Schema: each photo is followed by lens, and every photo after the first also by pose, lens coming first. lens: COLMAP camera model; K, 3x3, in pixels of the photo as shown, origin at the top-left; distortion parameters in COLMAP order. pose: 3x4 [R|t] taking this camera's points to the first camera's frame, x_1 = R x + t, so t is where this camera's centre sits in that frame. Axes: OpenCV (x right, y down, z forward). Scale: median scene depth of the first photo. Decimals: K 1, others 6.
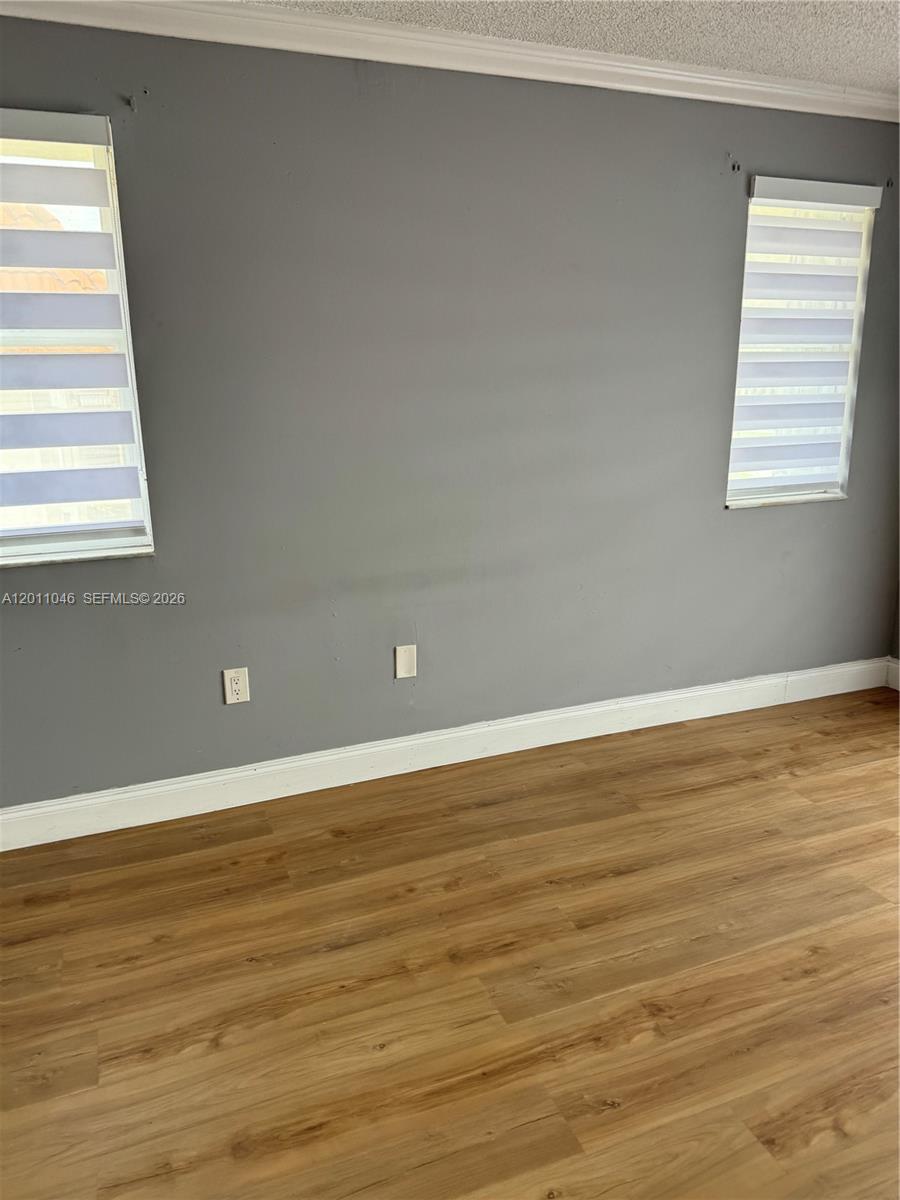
lens RADIAL K [[841.4, 0, 451.9], [0, 841.4, 576.4], [0, 0, 1]] dist [0.039856, -0.056053]
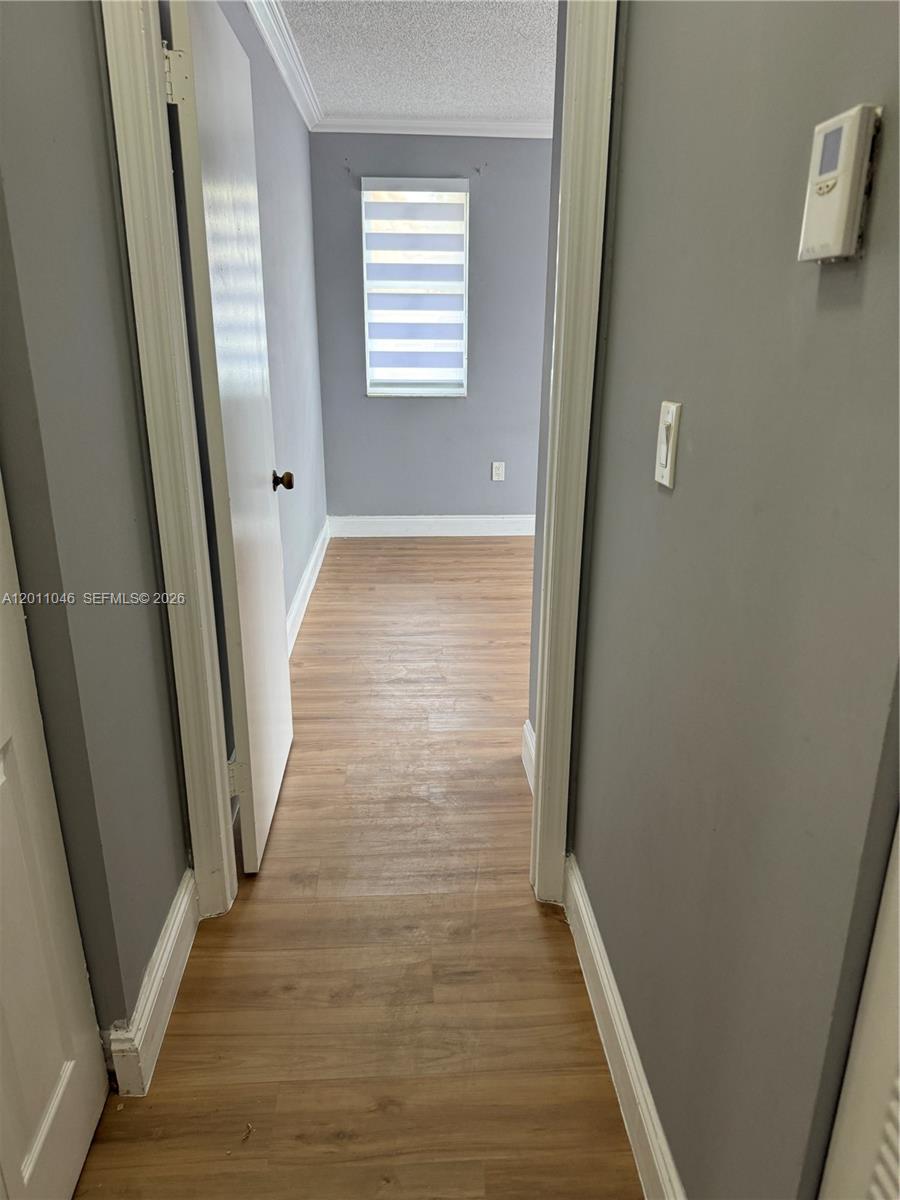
lens RADIAL K [[841.4, 0, 443.2], [0, 841.4, 616.8], [0, 0, 1]] dist [0.039856, -0.056053]
pose [[0.942339, 0.124776, -0.310530, 0.310580], [-0.089544, 0.988071, 0.125290, 0.266011], [0.322459, -0.090260, 0.942270, -1.049222]]
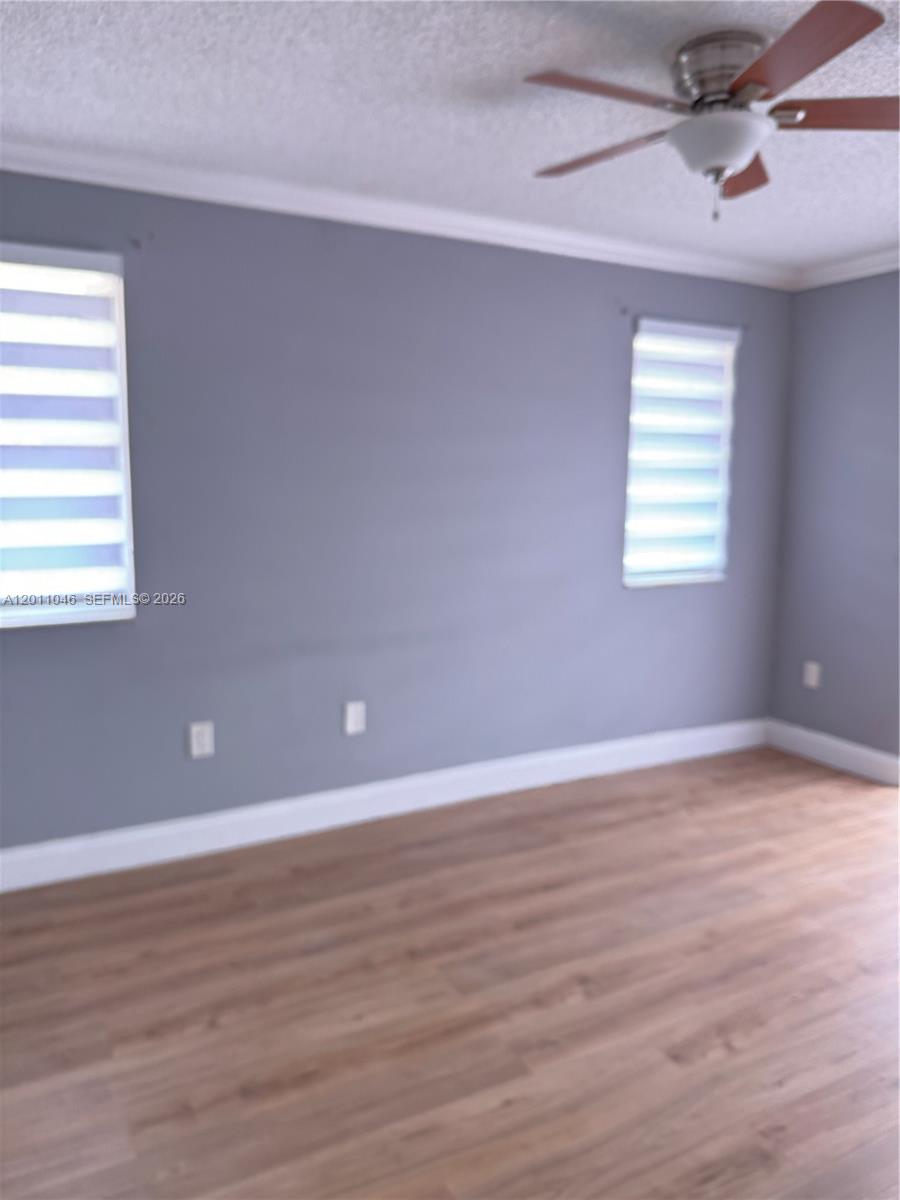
lens RADIAL K [[841.4, 0, 457.7], [0, 841.4, 593.9], [0, 0, 1]] dist [0.039856, -0.056053]
pose [[0.993555, -0.000279, 0.113349, -0.058497], [0.012583, 0.994087, -0.107854, 0.072635], [-0.112648, 0.108585, 0.987684, -0.184855]]
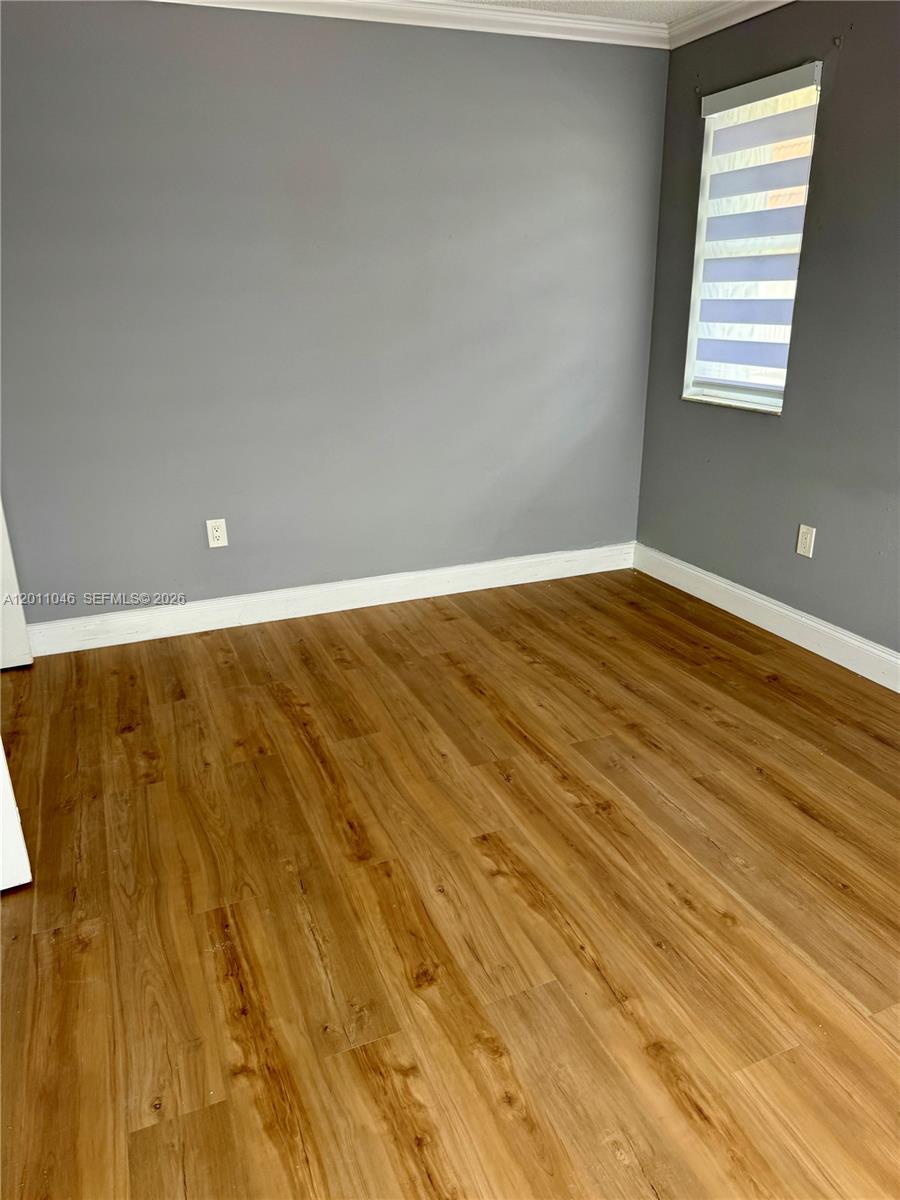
lens RADIAL K [[841.4, 0, 466.3], [0, 841.4, 597.6], [0, 0, 1]] dist [0.039856, -0.056053]
pose [[0.032336, 0.345433, -0.937886, 1.011061], [-0.223420, 0.917130, 0.330085, -0.097599], [0.974186, 0.198869, 0.106833, 0.489716]]
